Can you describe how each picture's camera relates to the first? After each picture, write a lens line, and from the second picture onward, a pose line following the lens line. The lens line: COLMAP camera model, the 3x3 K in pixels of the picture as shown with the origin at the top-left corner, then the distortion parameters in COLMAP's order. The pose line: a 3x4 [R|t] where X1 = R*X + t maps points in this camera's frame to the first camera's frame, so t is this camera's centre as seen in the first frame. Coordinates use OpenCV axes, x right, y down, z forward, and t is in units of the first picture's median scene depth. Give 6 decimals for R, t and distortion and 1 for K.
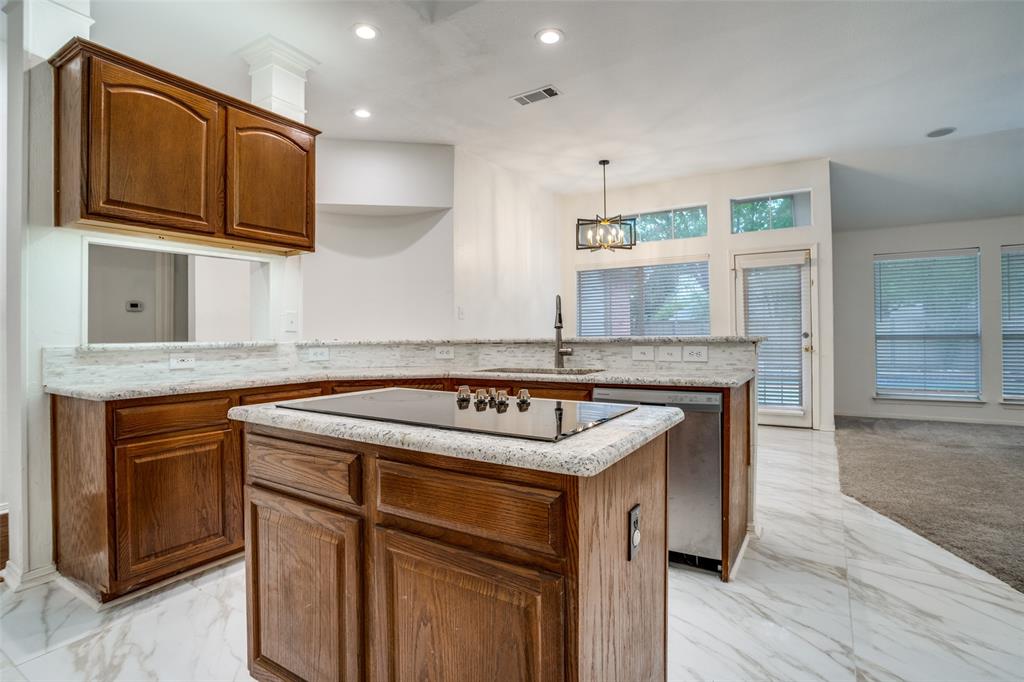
lens RADIAL K [[513.5, 0, 517.7], [0, 513.5, 327.3], [0, 0, 1]] dist [-0.065643, 0.033286]
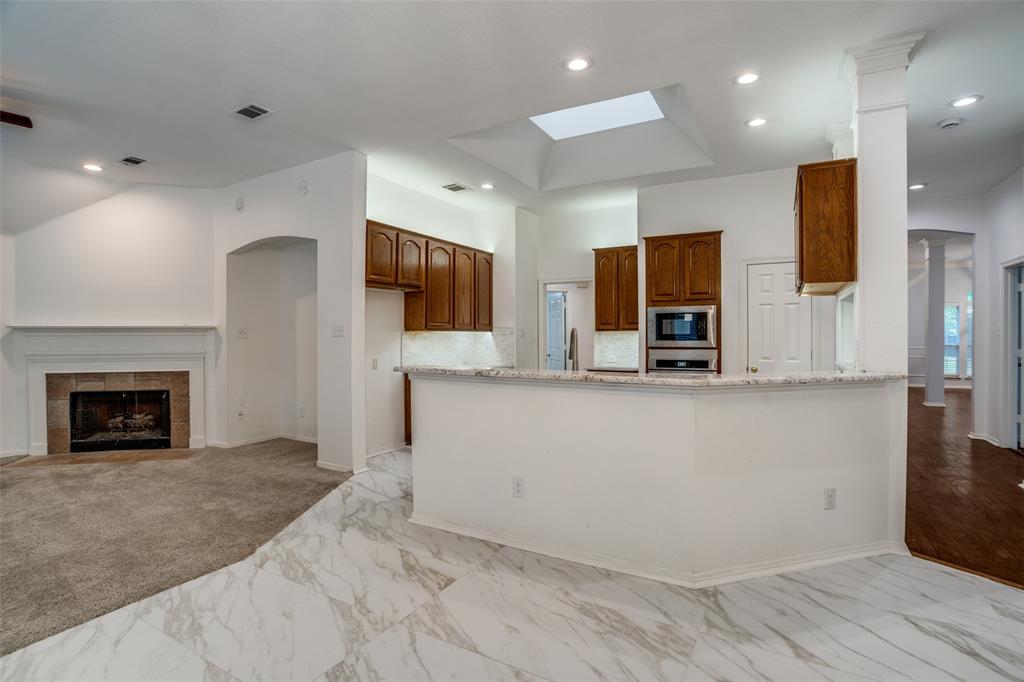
lens RADIAL K [[503.3, 0, 512.0], [0, 503.3, 341.0], [0, 0, 1]] dist [-0.067351, 0.029917]
pose [[-0.999199, 0.012426, -0.038038, 0.217586], [0.012429, 0.999923, 0.000151, -0.033422], [0.038037, -0.000322, -0.999276, 1.801411]]
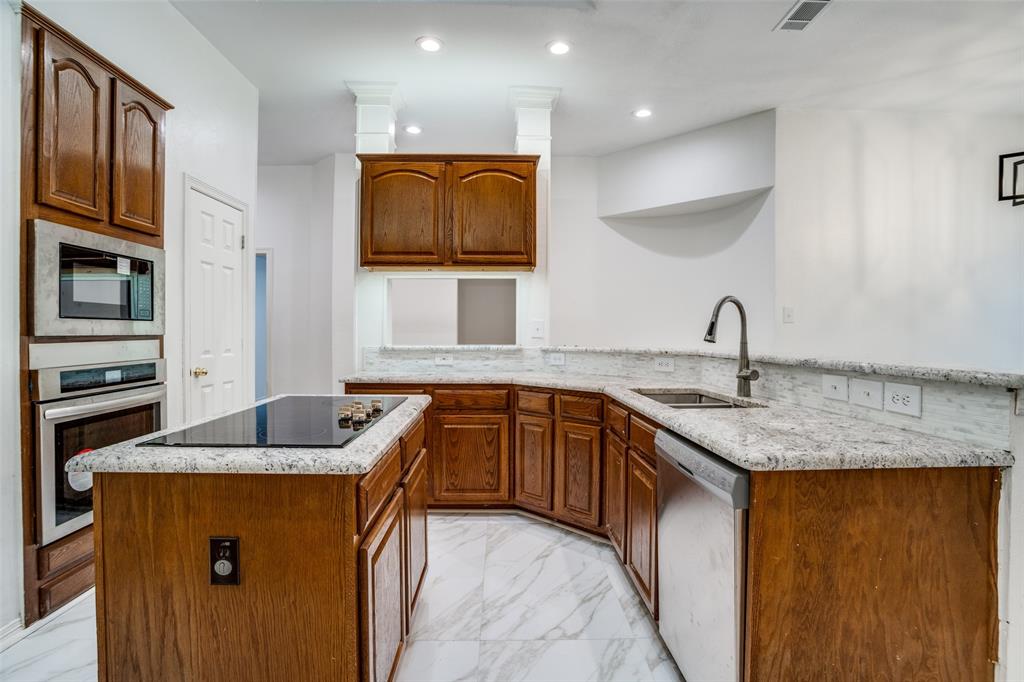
lens RADIAL K [[513.5, 0, 517.7], [0, 513.5, 327.3], [0, 0, 1]] dist [-0.065643, 0.033286]
pose [[0.552261, 0.004230, -0.833661, 0.464788], [0.001697, 0.999979, 0.006198, -0.021241], [0.833670, -0.004838, 0.552242, 0.320373]]
